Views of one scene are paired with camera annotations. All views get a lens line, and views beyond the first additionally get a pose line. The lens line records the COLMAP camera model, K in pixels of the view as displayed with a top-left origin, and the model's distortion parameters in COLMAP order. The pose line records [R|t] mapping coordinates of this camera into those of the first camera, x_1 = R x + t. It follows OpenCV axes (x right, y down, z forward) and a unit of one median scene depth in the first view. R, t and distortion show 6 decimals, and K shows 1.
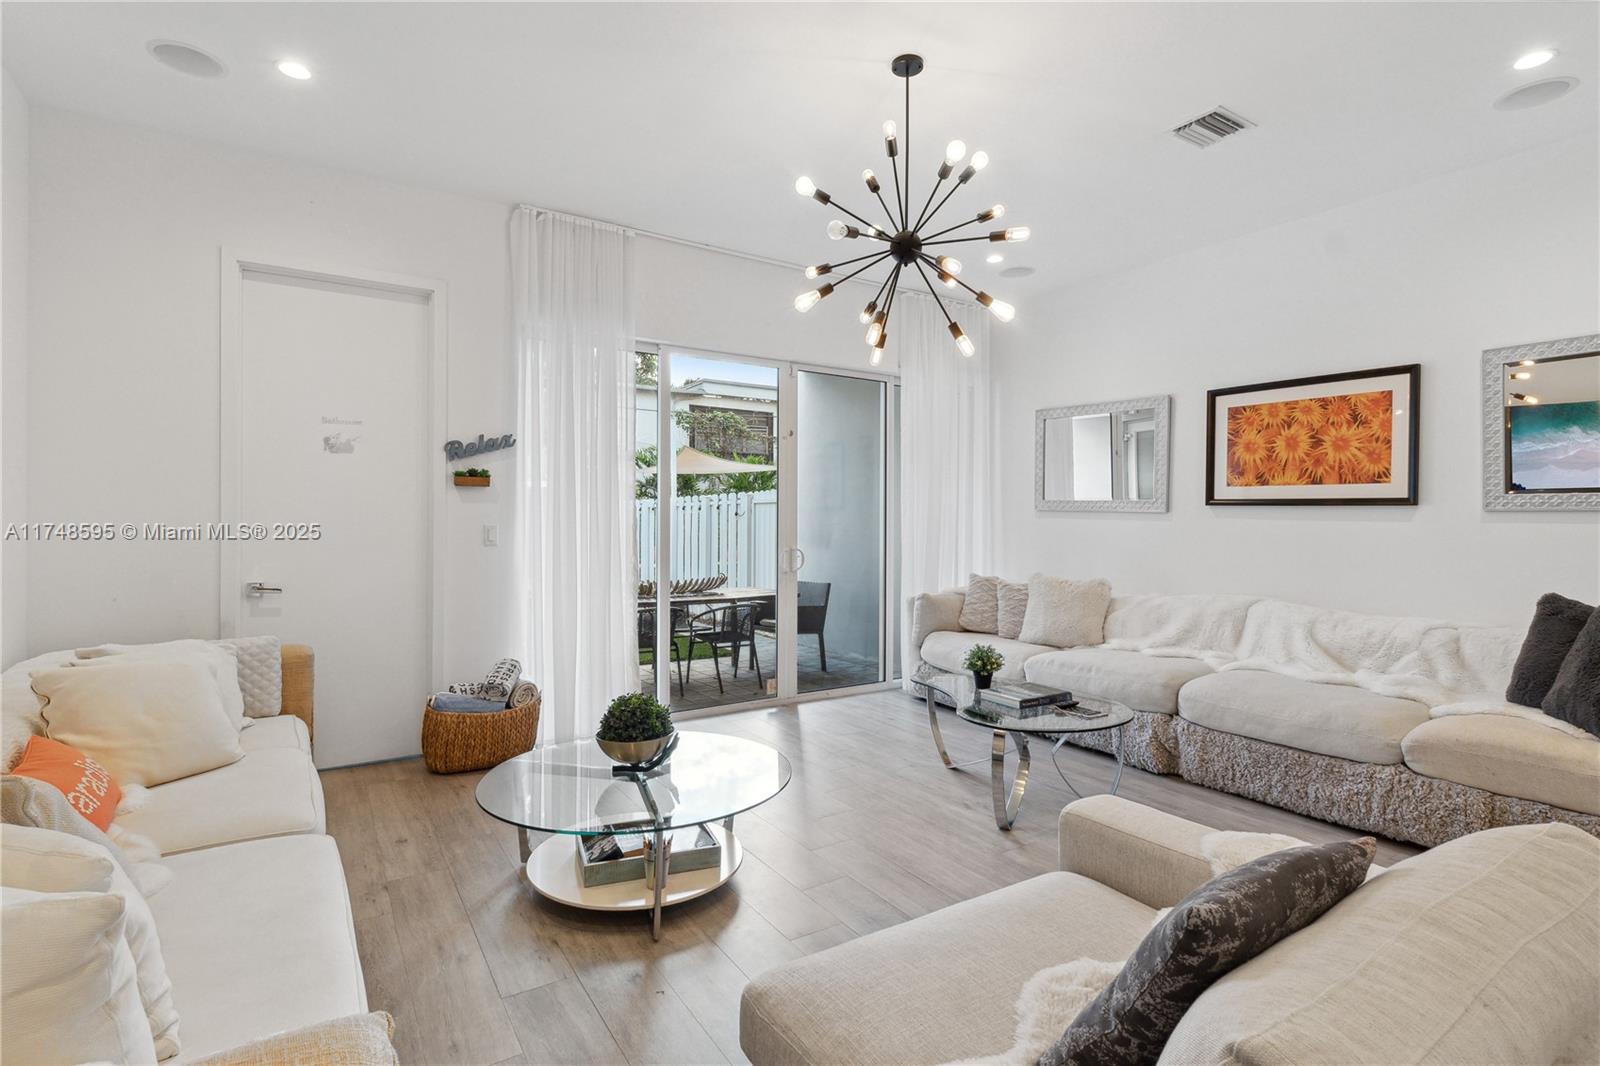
lens RADIAL K [[785.3, 0, 800.0], [0, 785.3, 533.0], [0, 0, 1]] dist [0.000266, -0.000481]
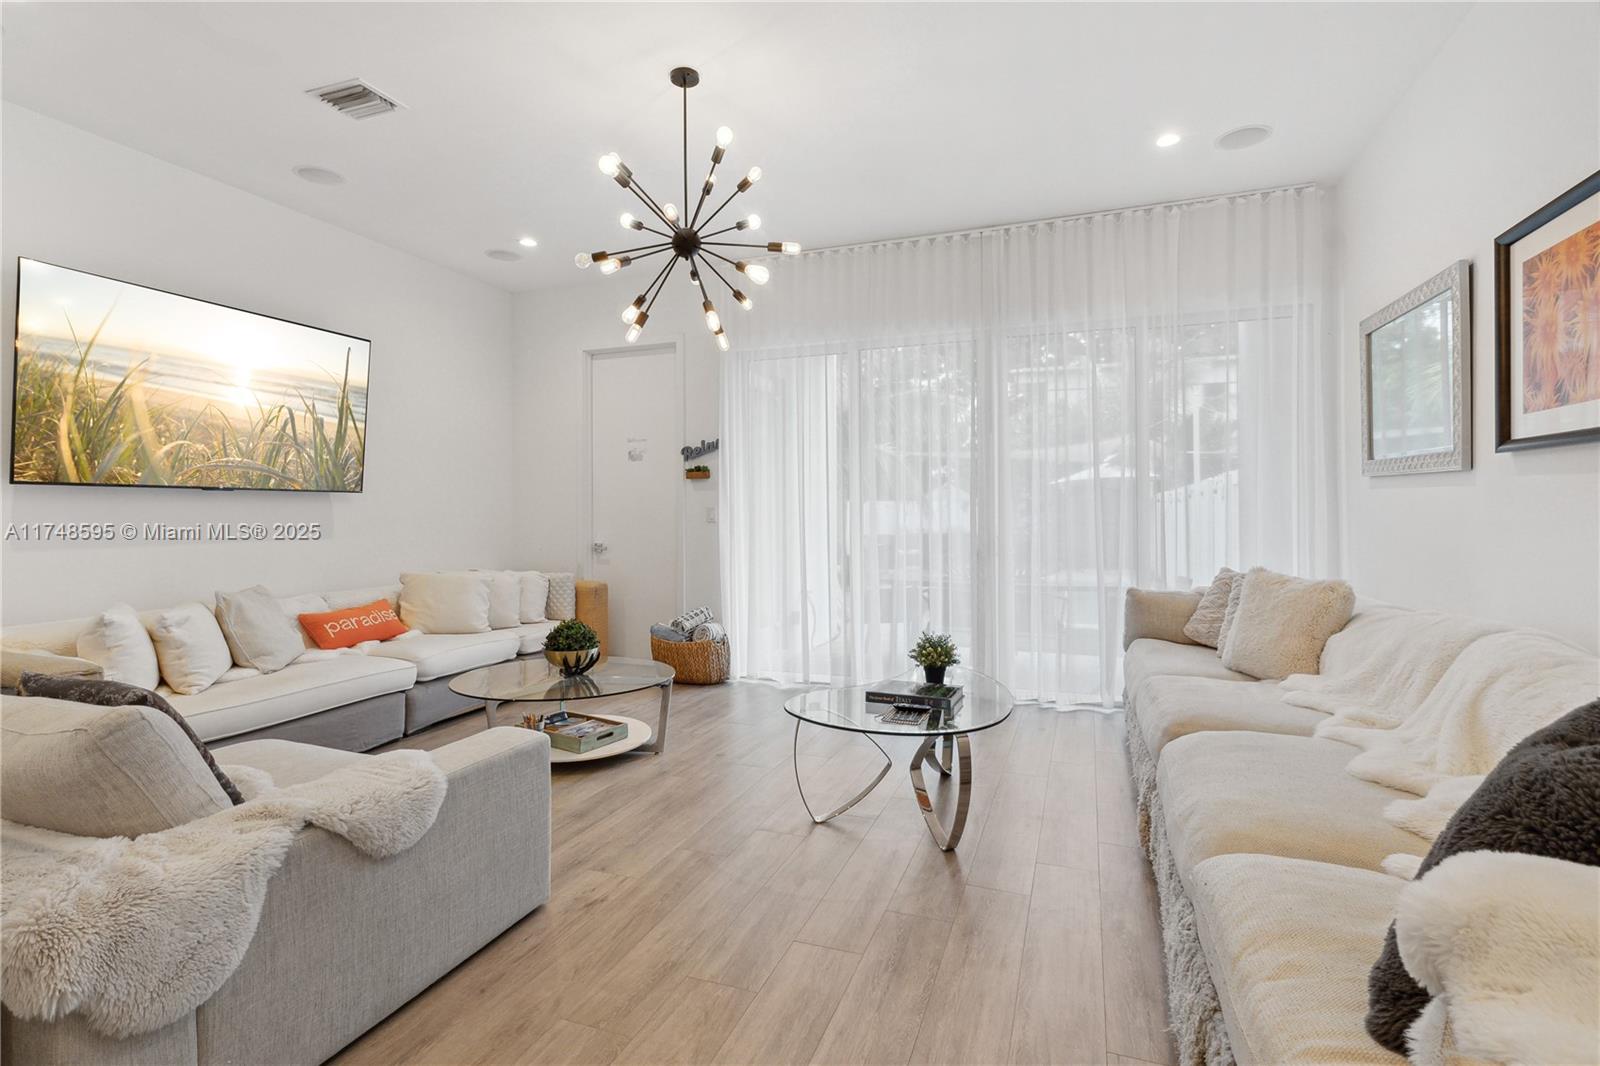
lens RADIAL K [[785.3, 0, 800.0], [0, 785.3, 533.0], [0, 0, 1]] dist [0.000266, -0.000481]
pose [[0.577210, 0.009967, -0.816535, 0.804825], [-0.012145, 0.999920, 0.003620, 0.027915], [0.816506, 0.007827, 0.577284, 0.356511]]
